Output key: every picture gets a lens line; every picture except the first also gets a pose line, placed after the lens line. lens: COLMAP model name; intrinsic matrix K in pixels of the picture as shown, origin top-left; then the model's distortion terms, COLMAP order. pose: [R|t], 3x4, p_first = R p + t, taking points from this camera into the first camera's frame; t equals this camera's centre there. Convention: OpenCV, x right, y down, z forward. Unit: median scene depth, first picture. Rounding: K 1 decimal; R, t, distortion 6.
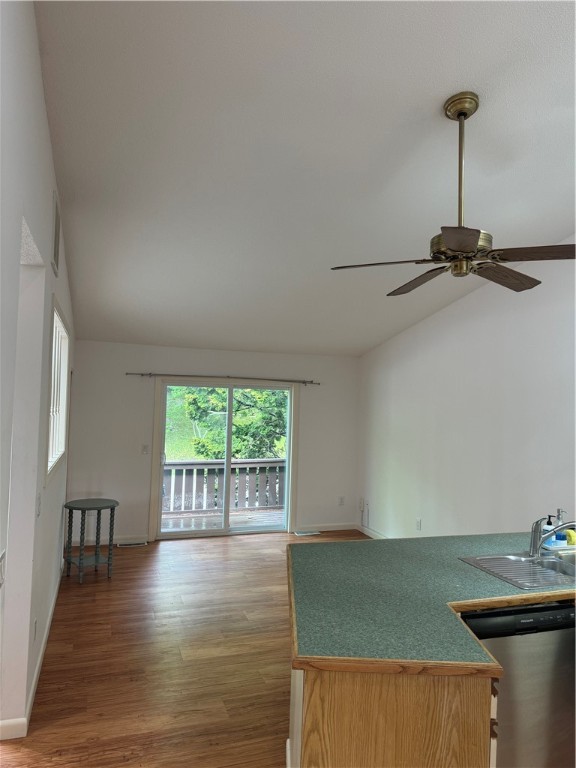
lens RADIAL K [[541.6, 0, 298.4], [0, 541.6, 369.0], [0, 0, 1]] dist [0.045765, -0.055162]
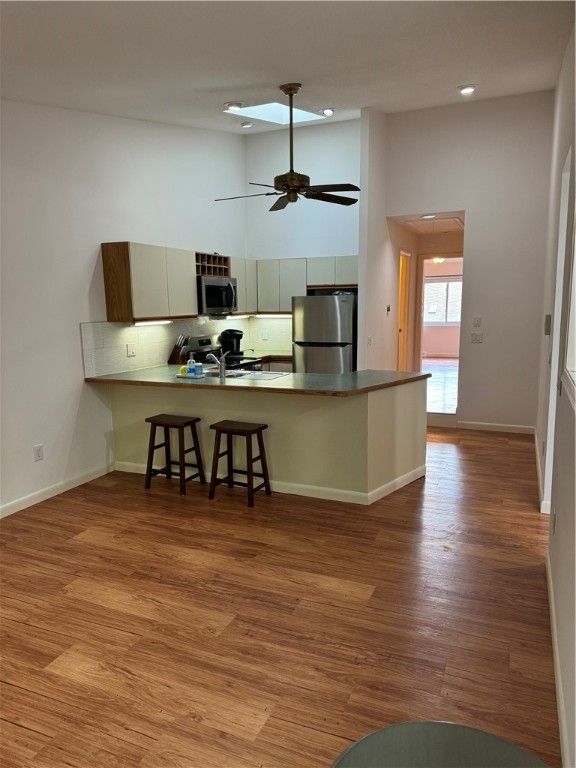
lens RADIAL K [[541.6, 0, 289.0], [0, 541.6, 387.8], [0, 0, 1]] dist [0.045765, -0.055162]
pose [[-0.730368, -0.132384, 0.670102, -0.364877], [-0.047878, 0.988548, 0.143112, 0.069364], [-0.681373, 0.072442, -0.728342, 0.966528]]
